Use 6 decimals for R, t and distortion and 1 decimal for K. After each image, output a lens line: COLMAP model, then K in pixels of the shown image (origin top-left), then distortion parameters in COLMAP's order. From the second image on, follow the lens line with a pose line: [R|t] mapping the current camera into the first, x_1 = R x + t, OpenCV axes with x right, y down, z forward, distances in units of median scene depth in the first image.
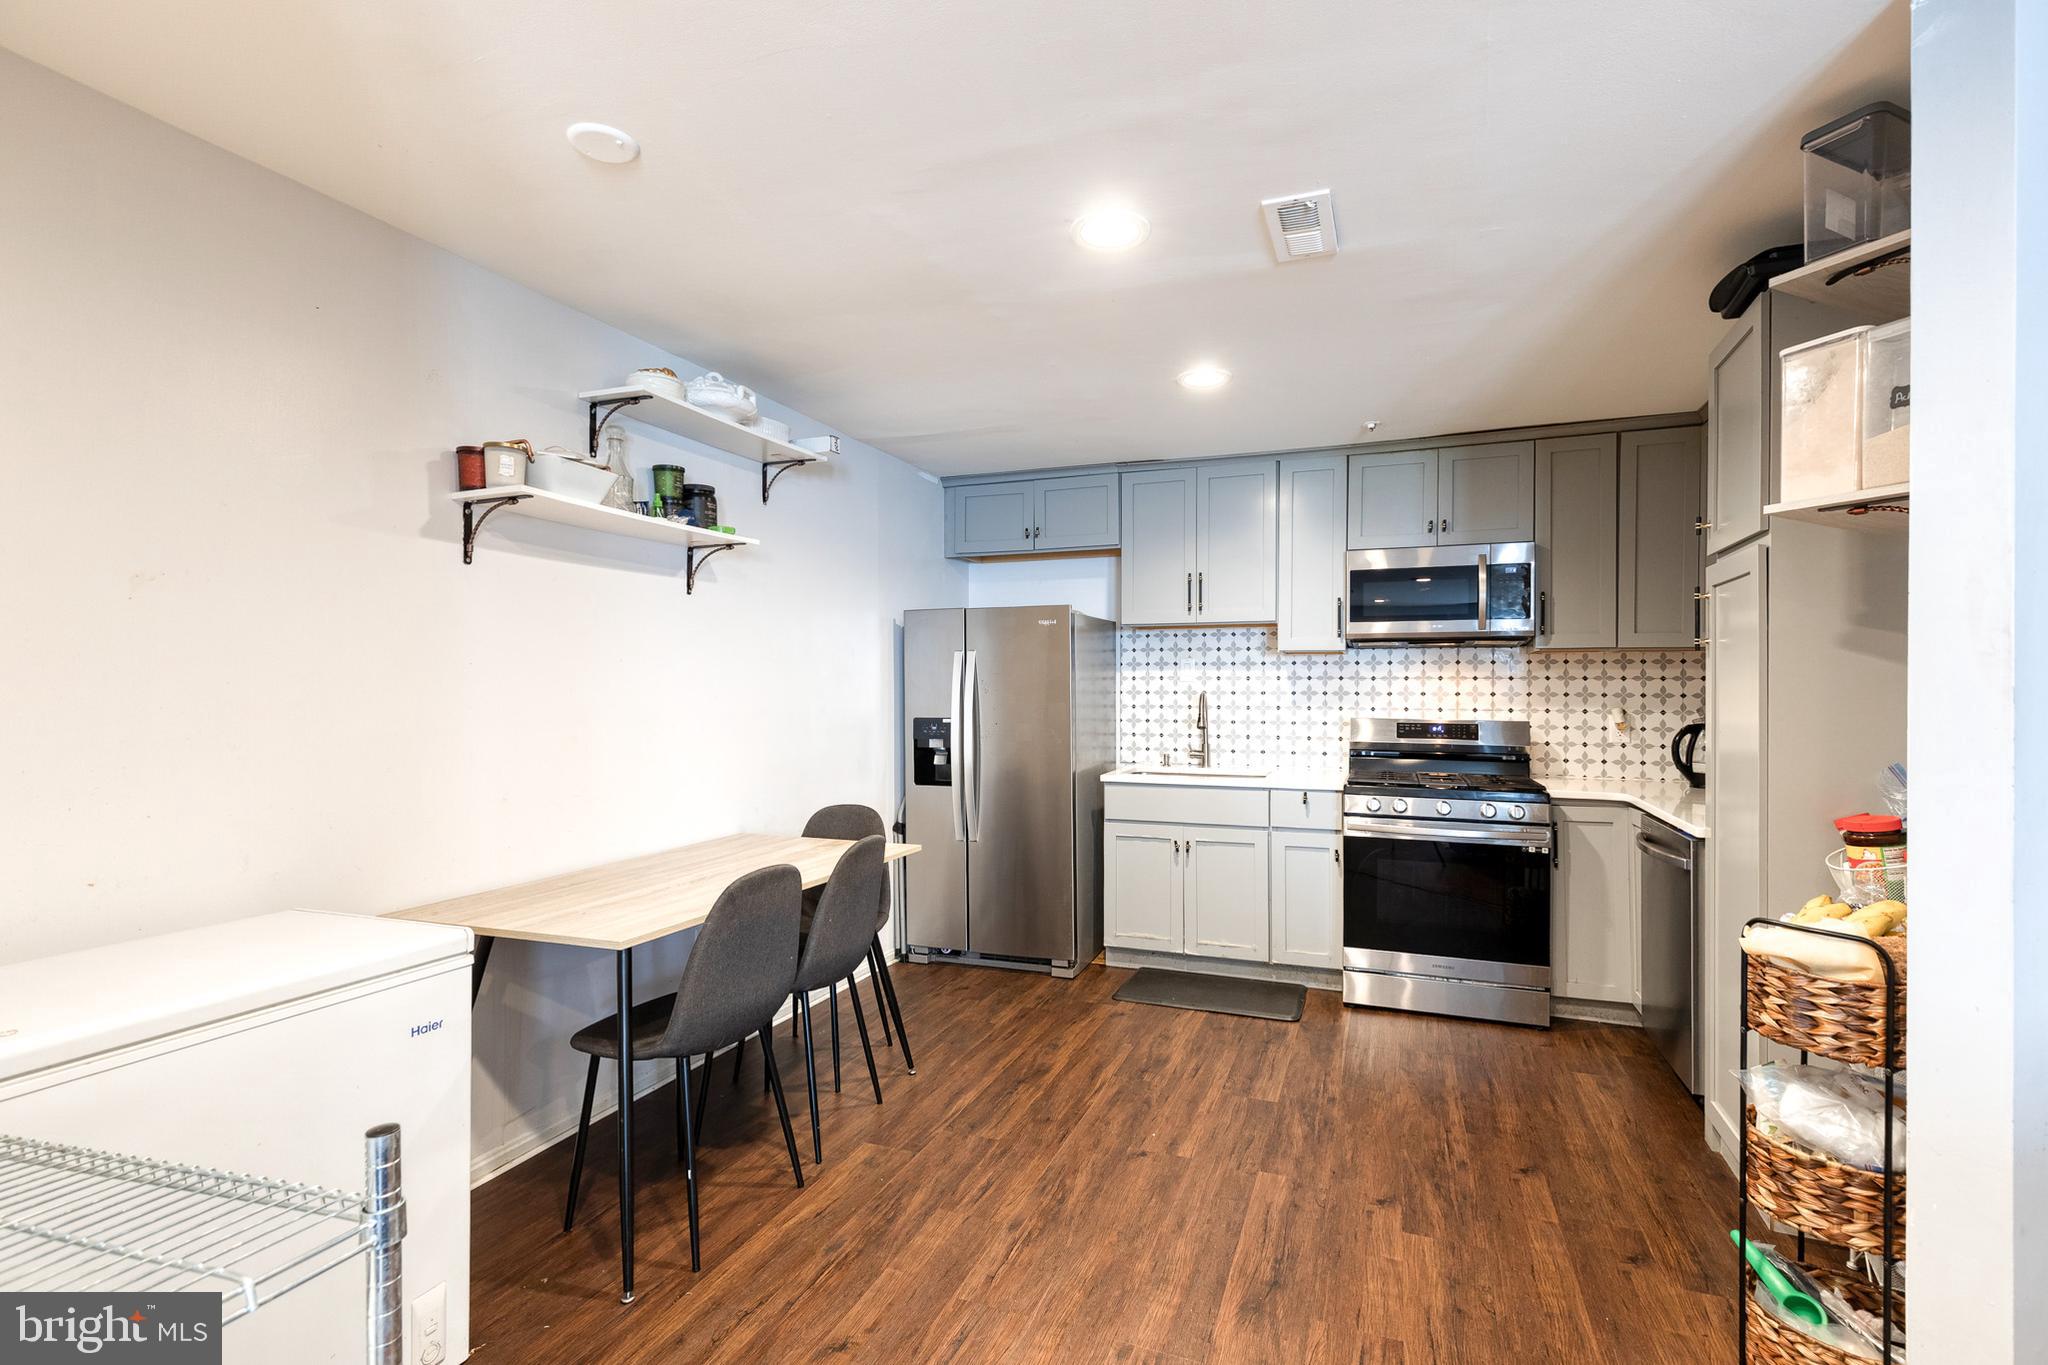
lens RADIAL K [[930.7, 0, 1046.7], [0, 930.7, 692.9], [0, 0, 1]] dist [0.011068, -0.000355]
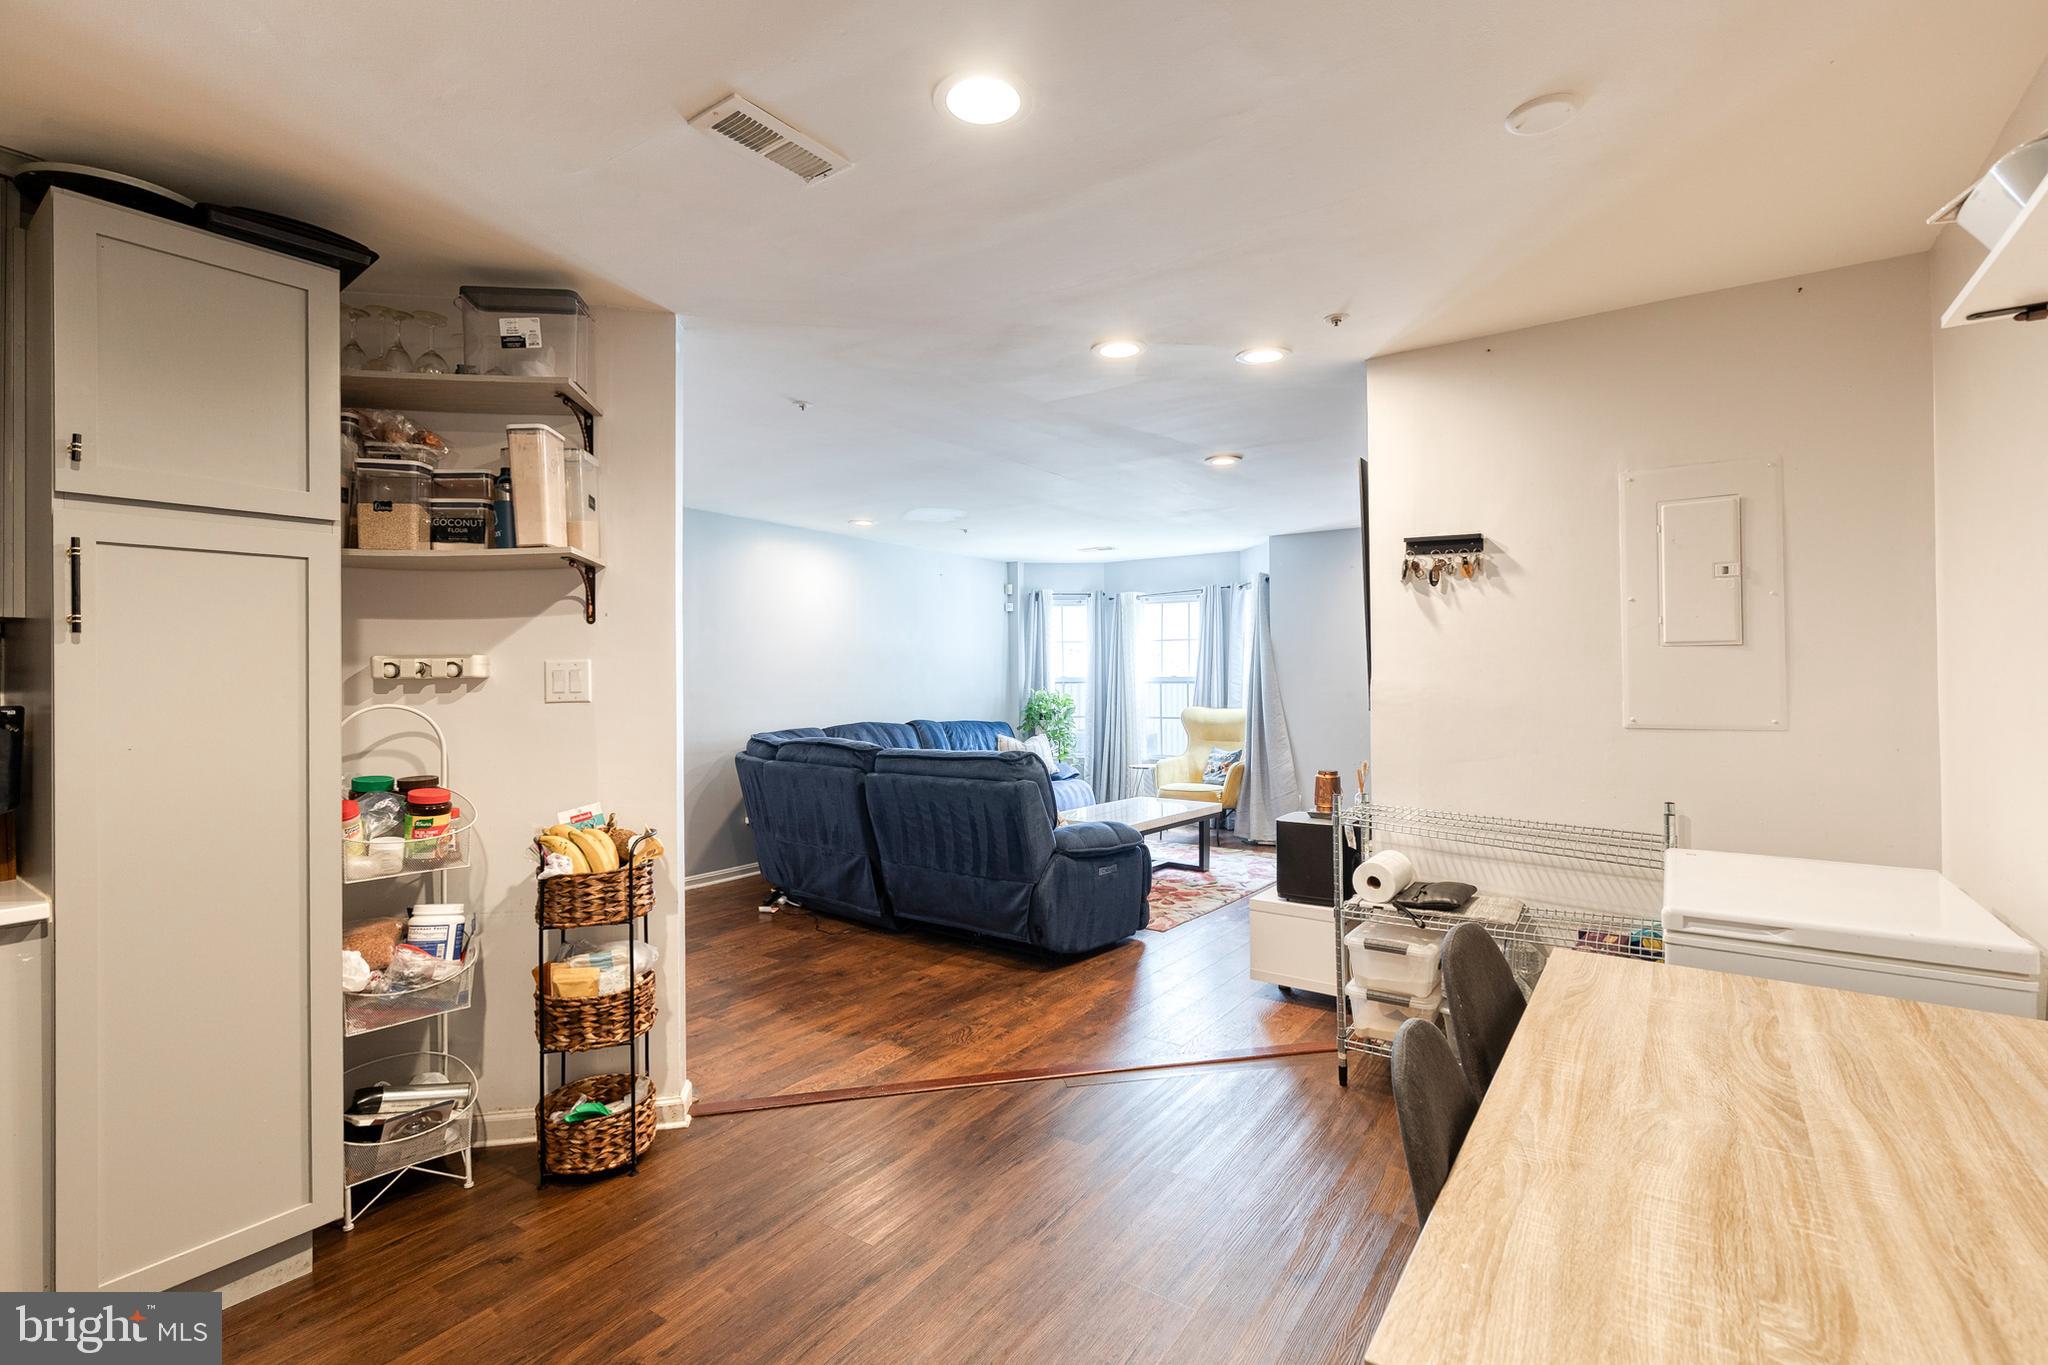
lens RADIAL K [[940.4, 0, 1032.6], [0, 940.4, 670.6], [0, 0, 1]] dist [0.028544, 0.000003]
pose [[-0.970419, 0.009786, 0.241227, -0.086530], [0.009147, 0.999951, -0.003770, -0.005655], [-0.241252, -0.001452, -0.970461, 0.969484]]
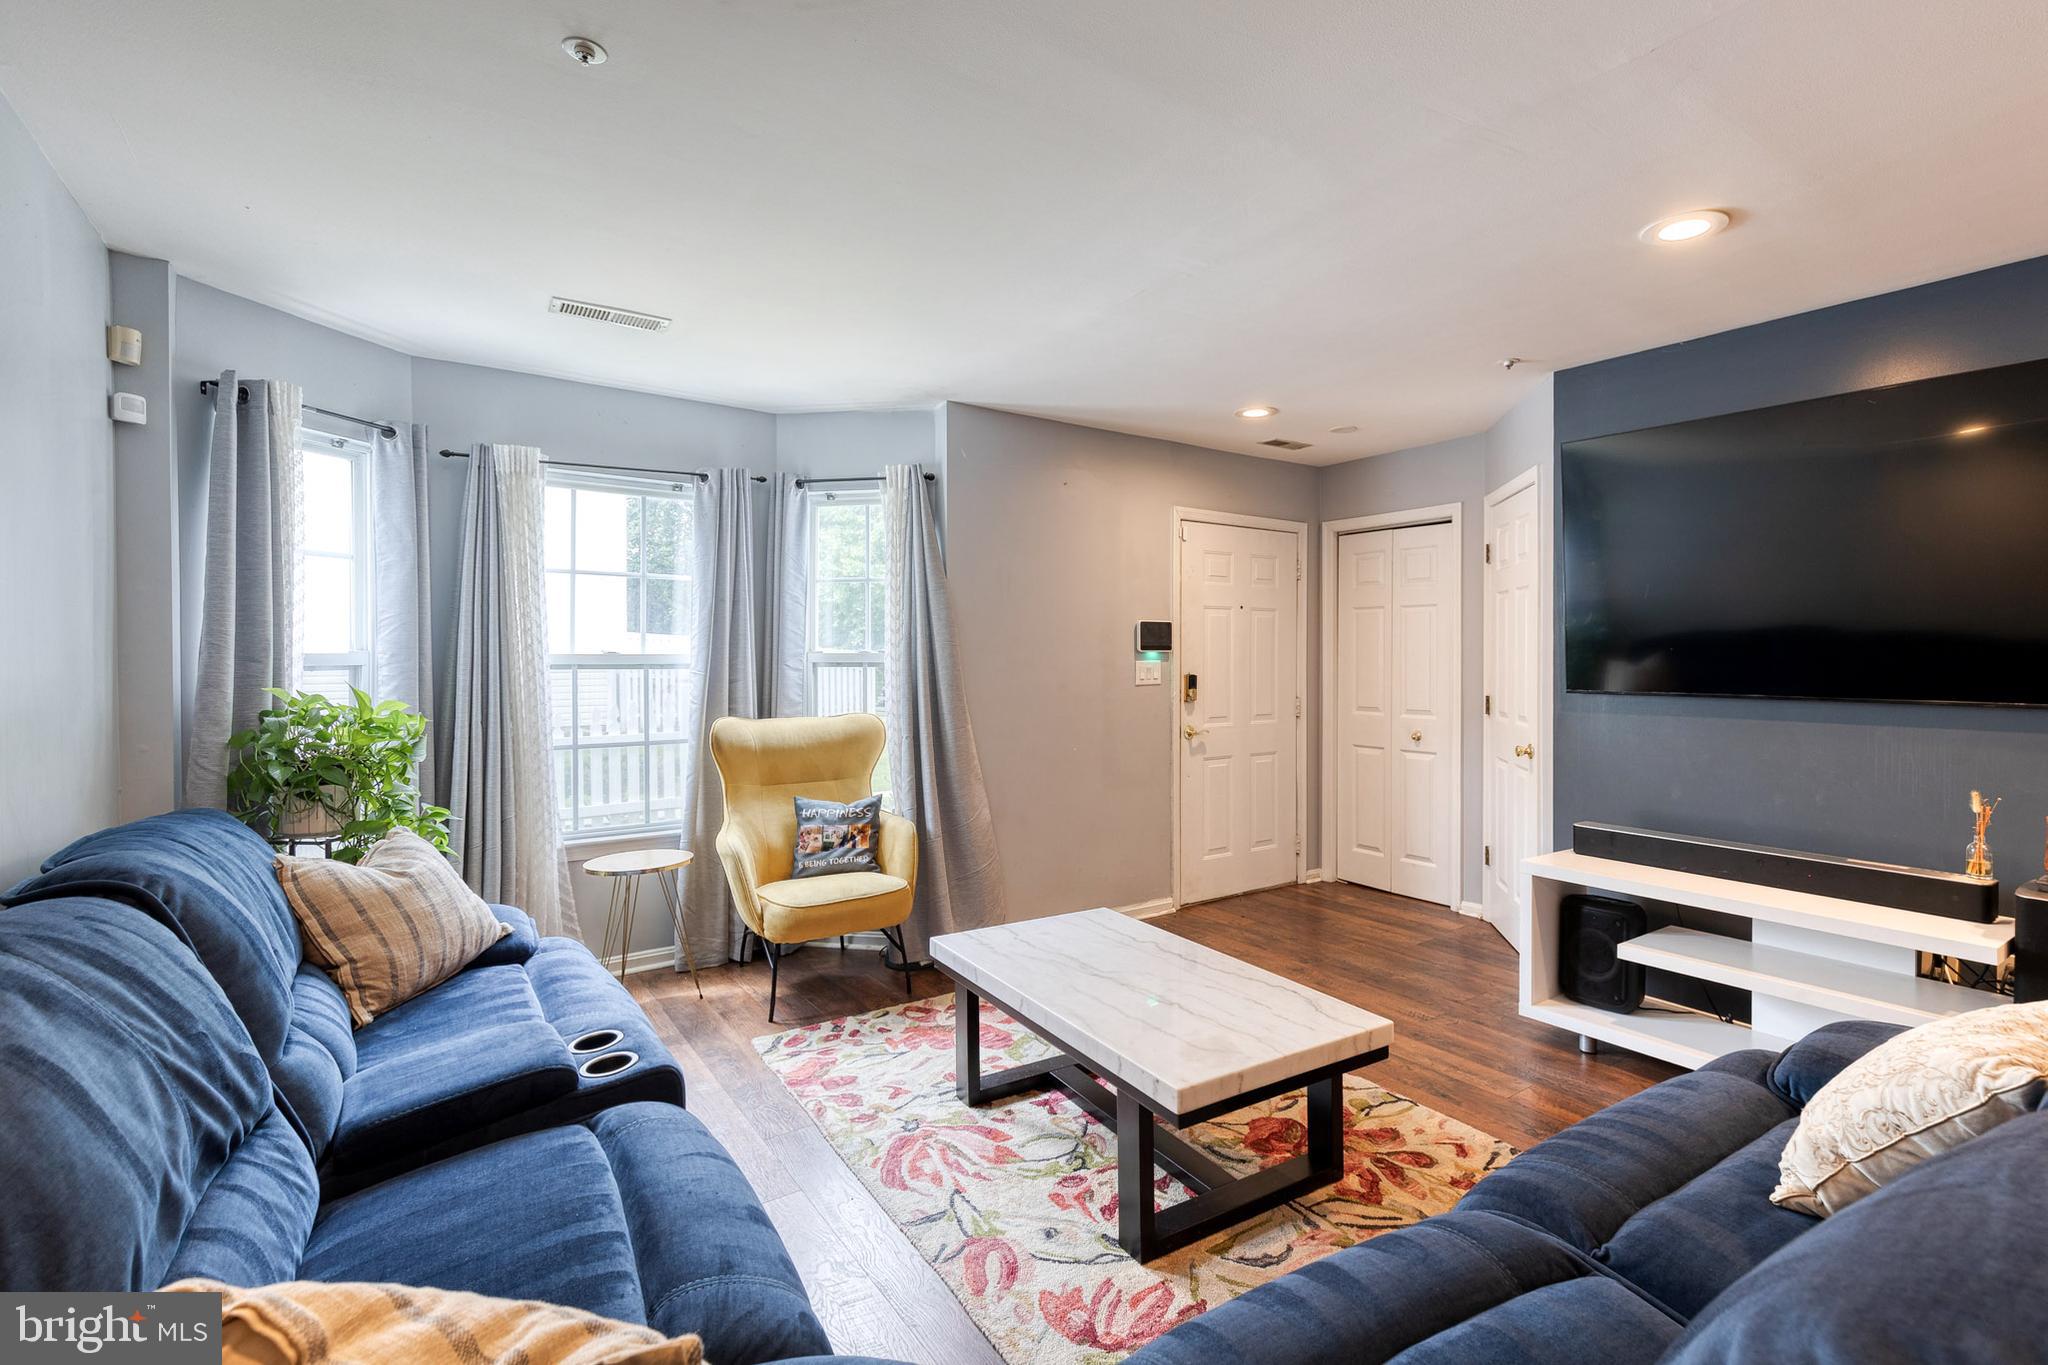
lens RADIAL K [[949.4, 0, 1073.6], [0, 949.4, 670.0], [0, 0, 1]] dist [0.011461, -0.000122]
pose [[-0.543137, 0.013429, -0.839537, 0.666516], [-0.004371, 0.999813, 0.018820, -0.001352], [0.839633, 0.013892, -0.542977, -0.217240]]
